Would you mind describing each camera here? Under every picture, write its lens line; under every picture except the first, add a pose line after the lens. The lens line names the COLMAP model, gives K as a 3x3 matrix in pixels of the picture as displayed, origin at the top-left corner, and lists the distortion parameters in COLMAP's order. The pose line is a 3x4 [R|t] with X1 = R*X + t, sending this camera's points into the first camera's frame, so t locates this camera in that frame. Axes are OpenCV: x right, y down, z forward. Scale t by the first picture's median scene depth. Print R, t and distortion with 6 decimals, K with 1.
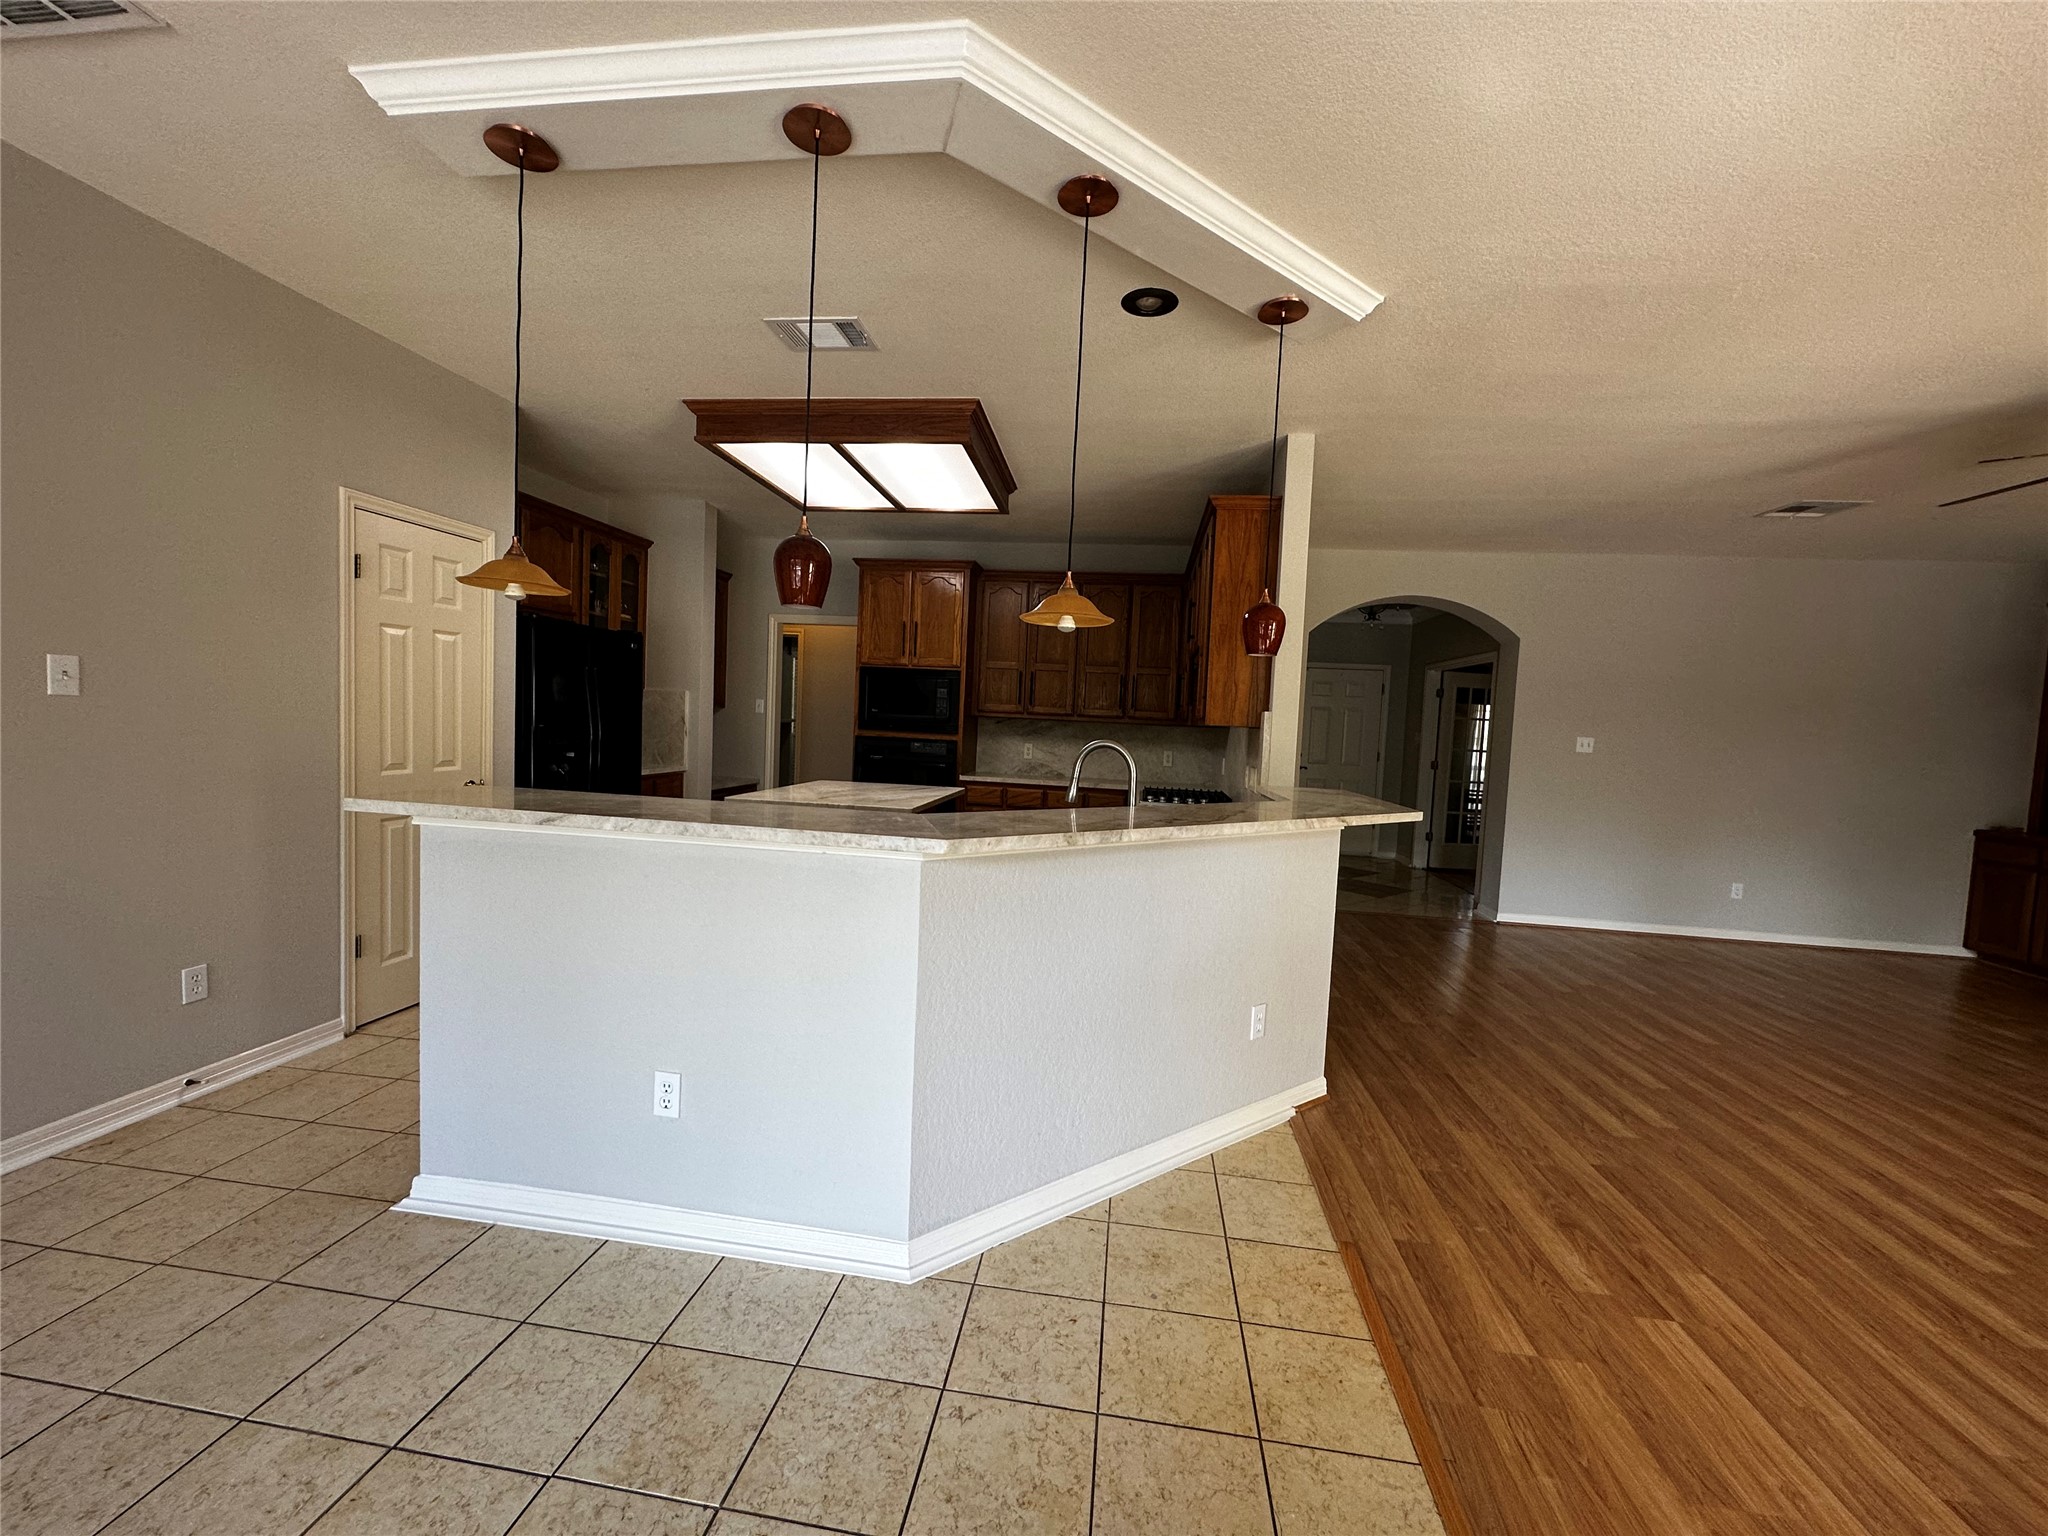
lens RADIAL K [[816.4, 0, 1017.8], [0, 816.4, 763.3], [0, 0, 1]] dist [-0.003859, 0.000697]
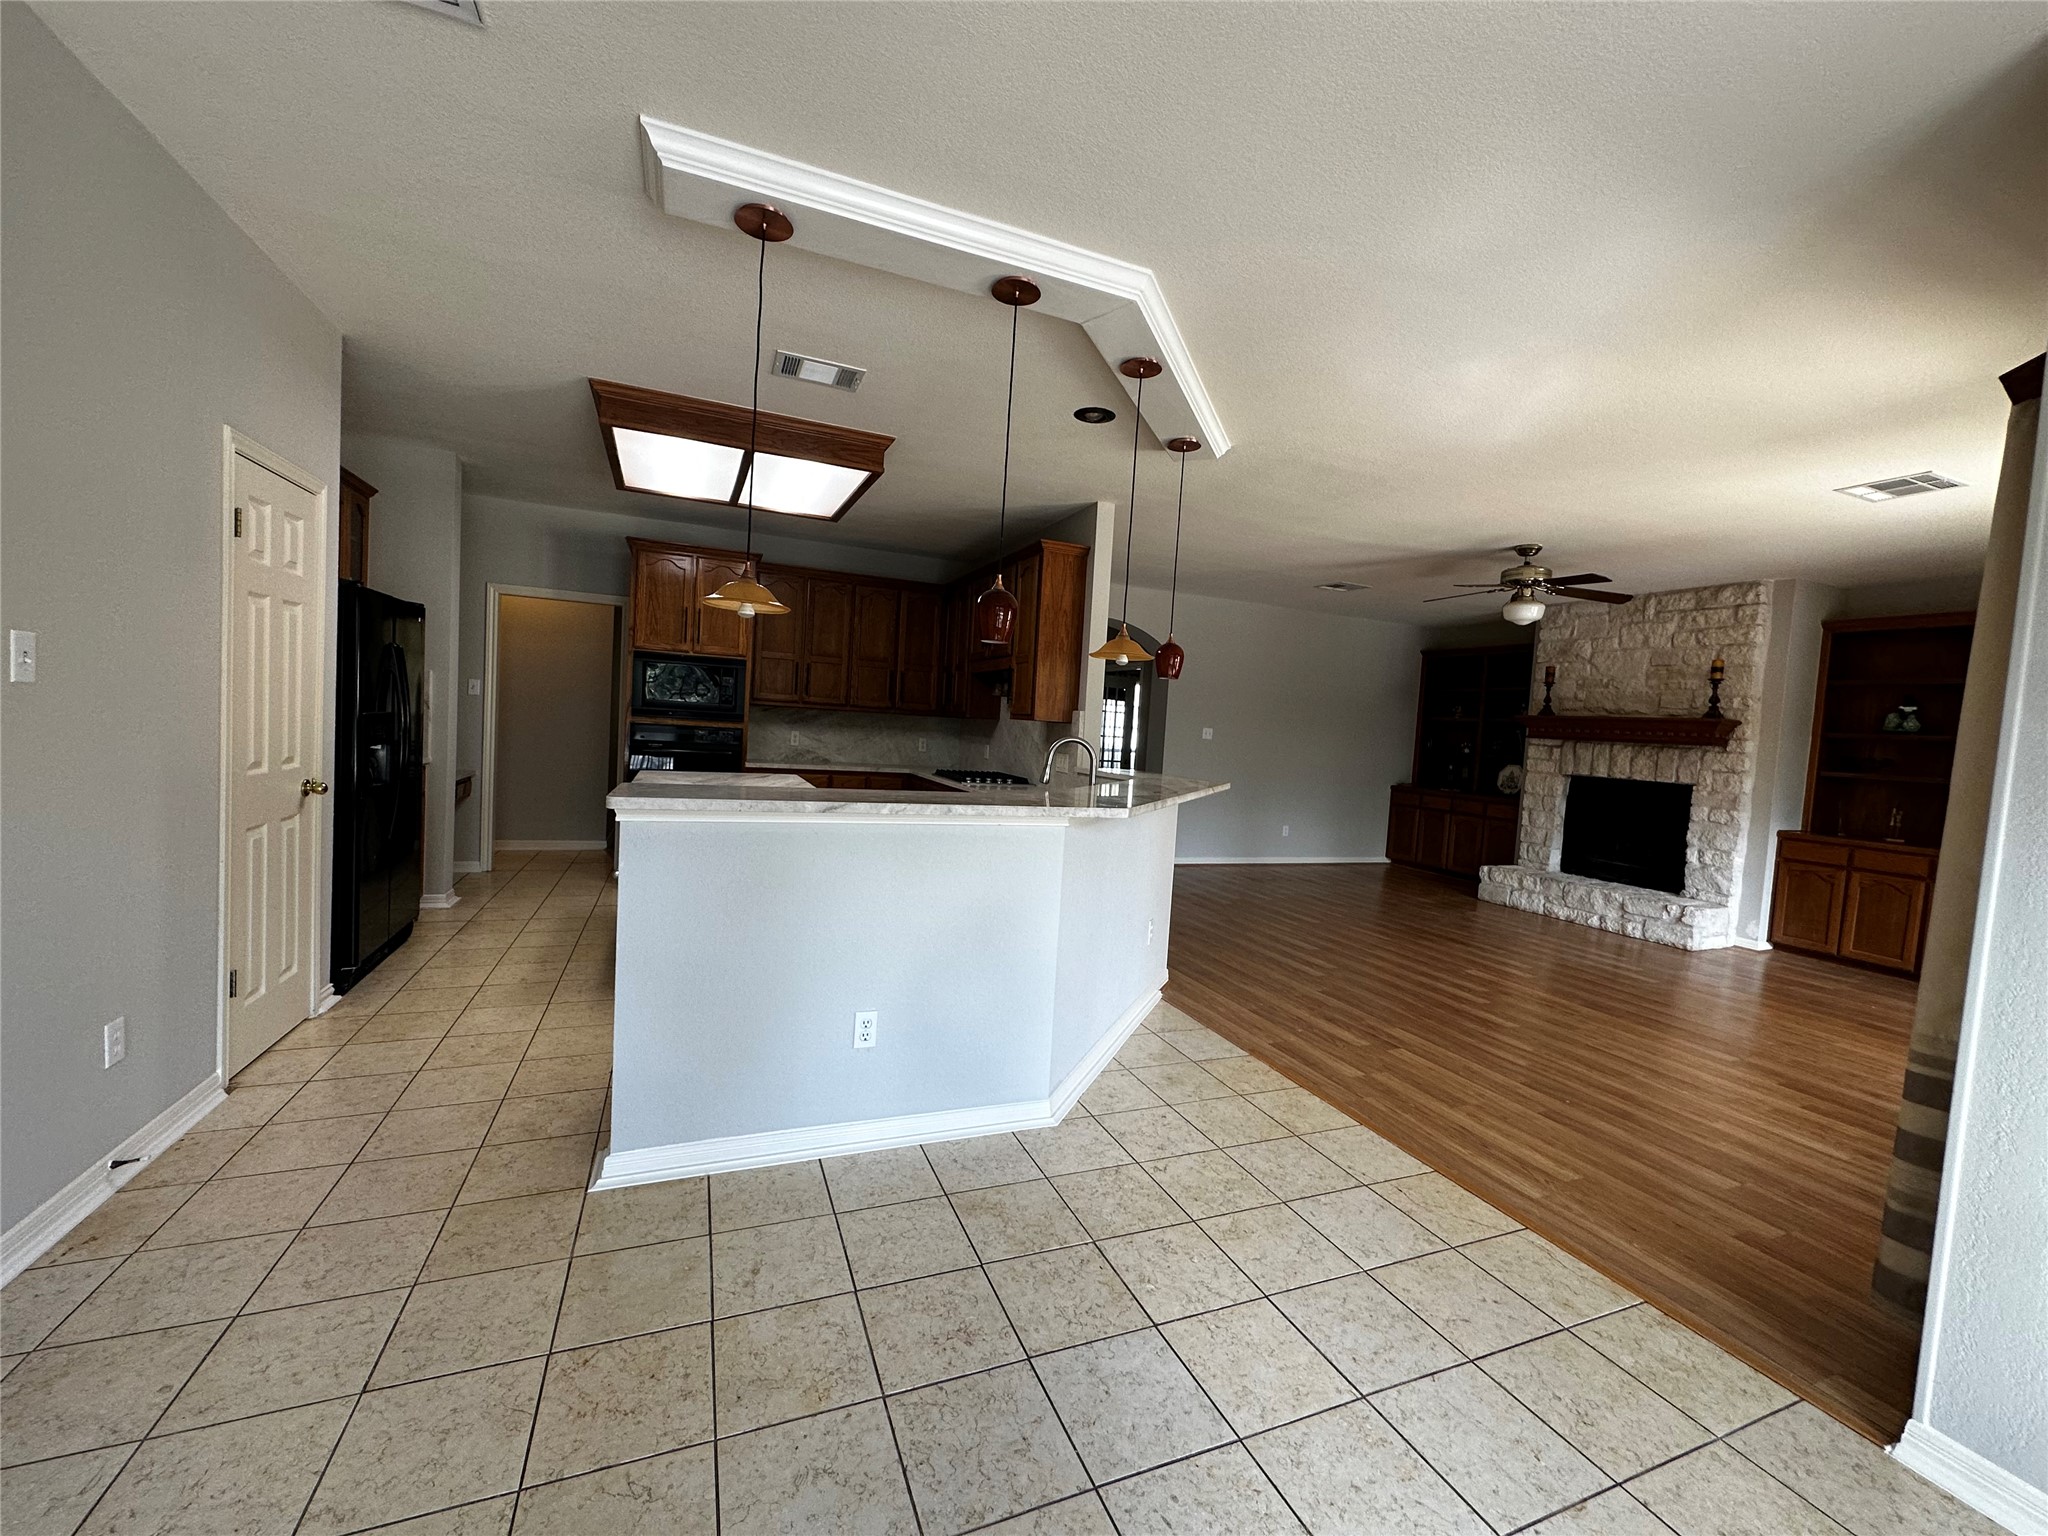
lens RADIAL K [[816.4, 0, 1019.6], [0, 816.4, 763.8], [0, 0, 1]] dist [-0.003859, 0.000697]
pose [[0.867137, -0.017304, 0.497769, -0.449403], [0.005238, 0.999658, 0.025625, -0.012960], [-0.498042, -0.019613, 0.866931, -0.093495]]
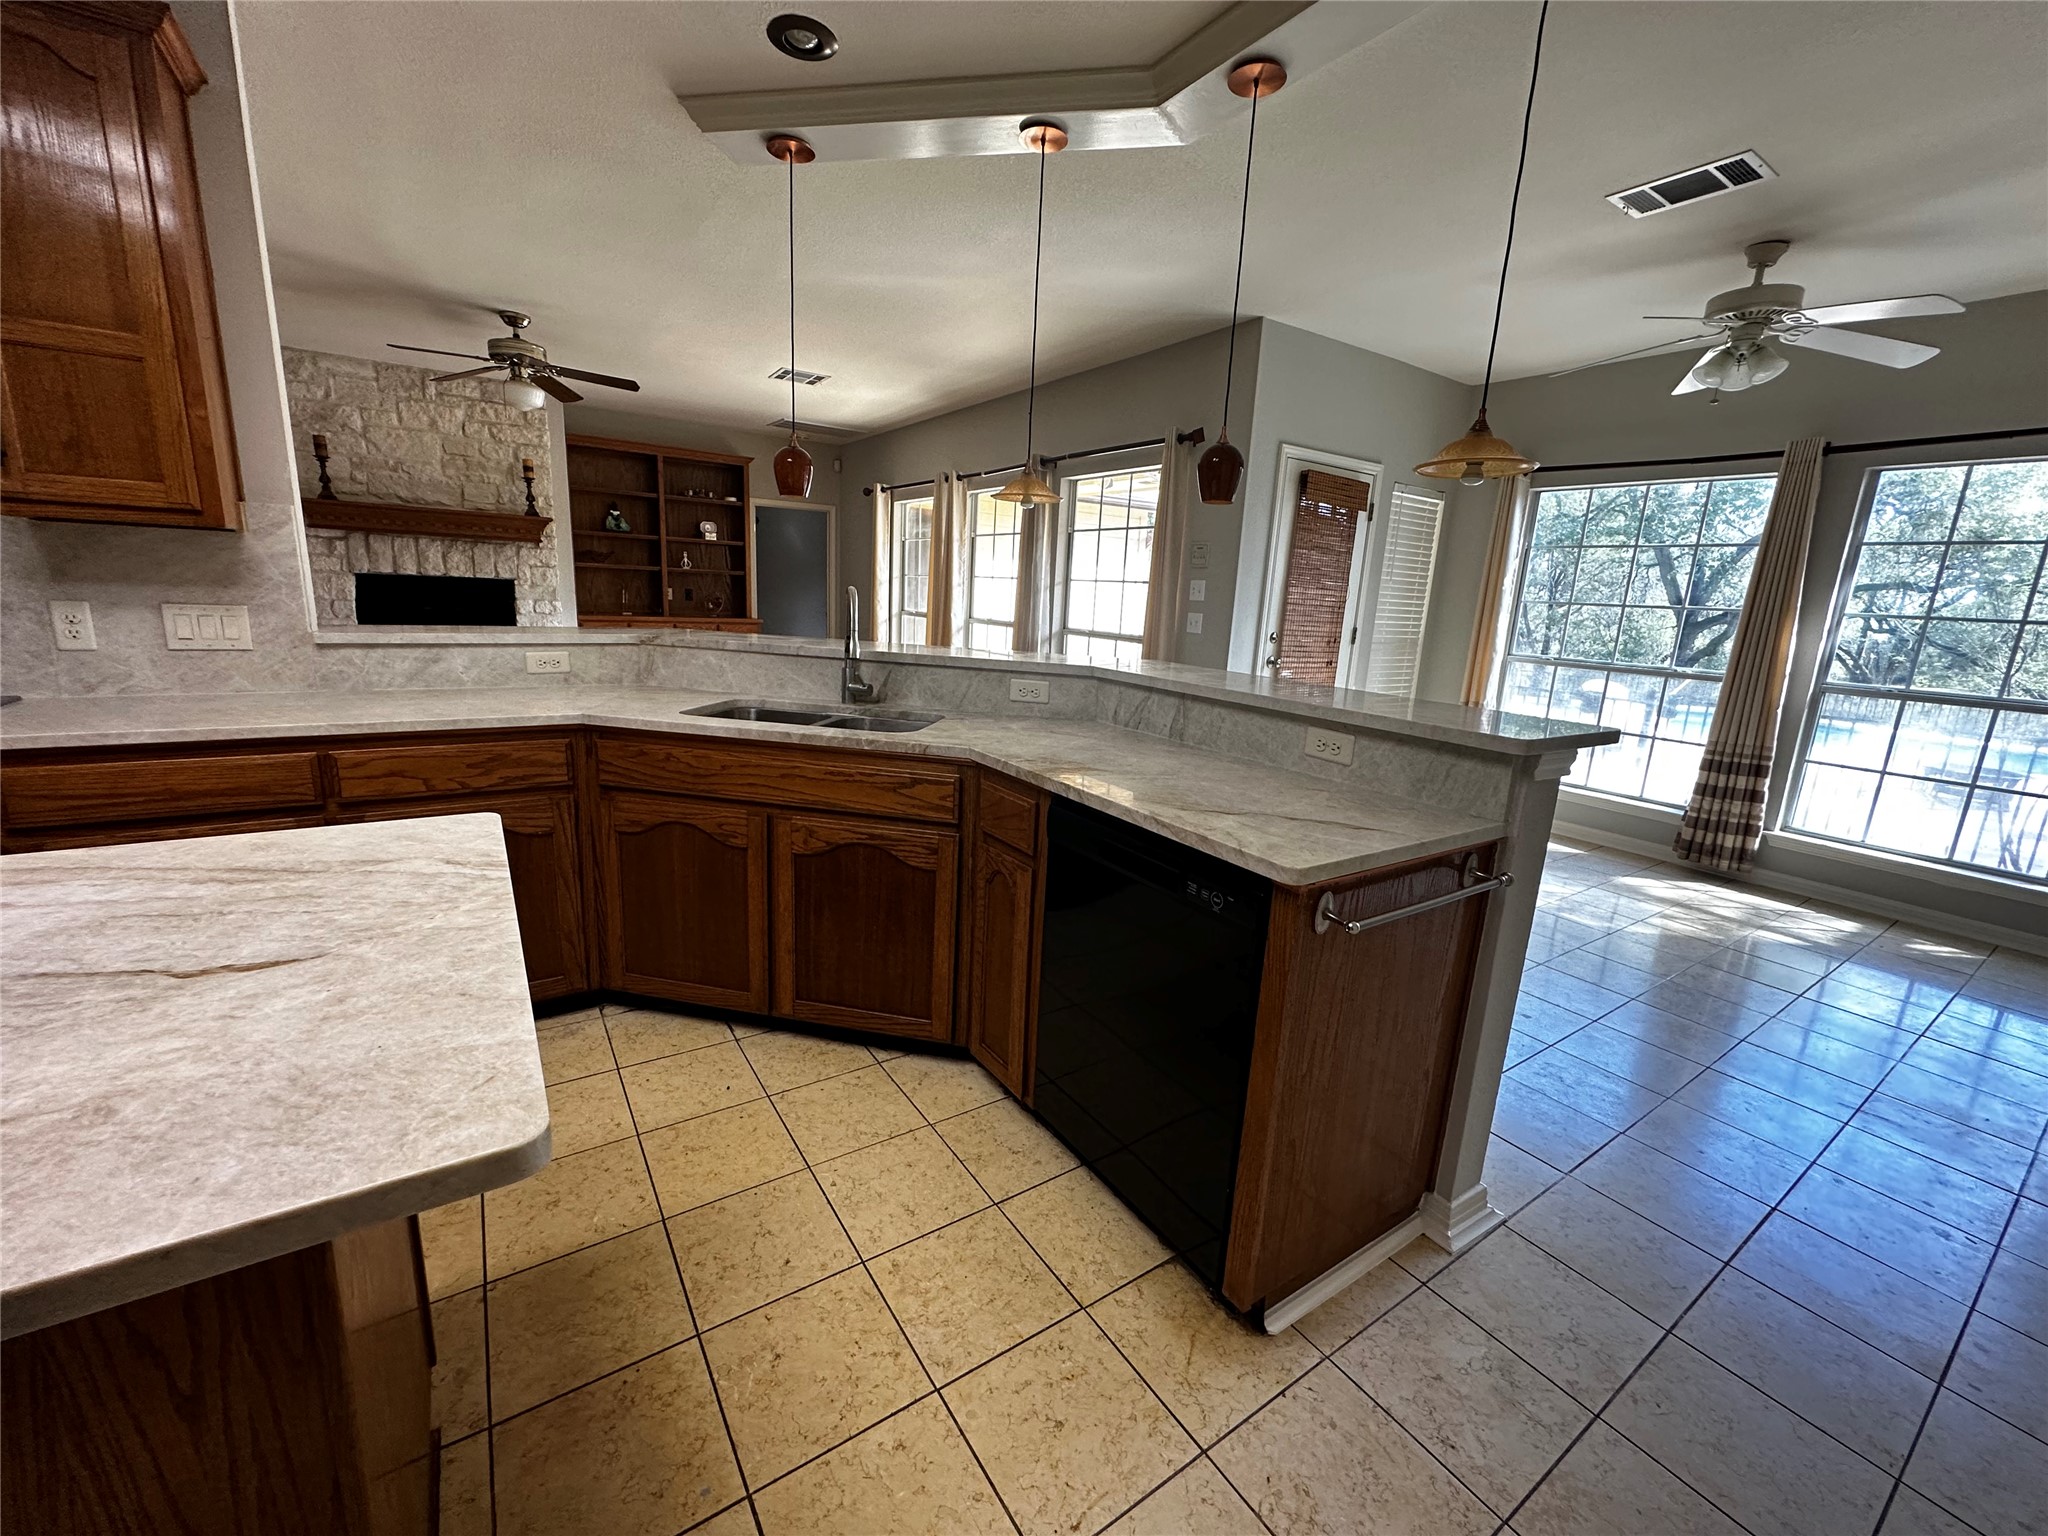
lens RADIAL K [[816.4, 0, 1026.3], [0, 816.4, 764.9], [0, 0, 1]] dist [-0.003859, 0.000697]
pose [[-0.664222, -0.233915, 0.709995, -0.524318], [-0.041400, 0.959834, 0.277496, -0.071282], [-0.746388, 0.154925, -0.647227, 1.048871]]
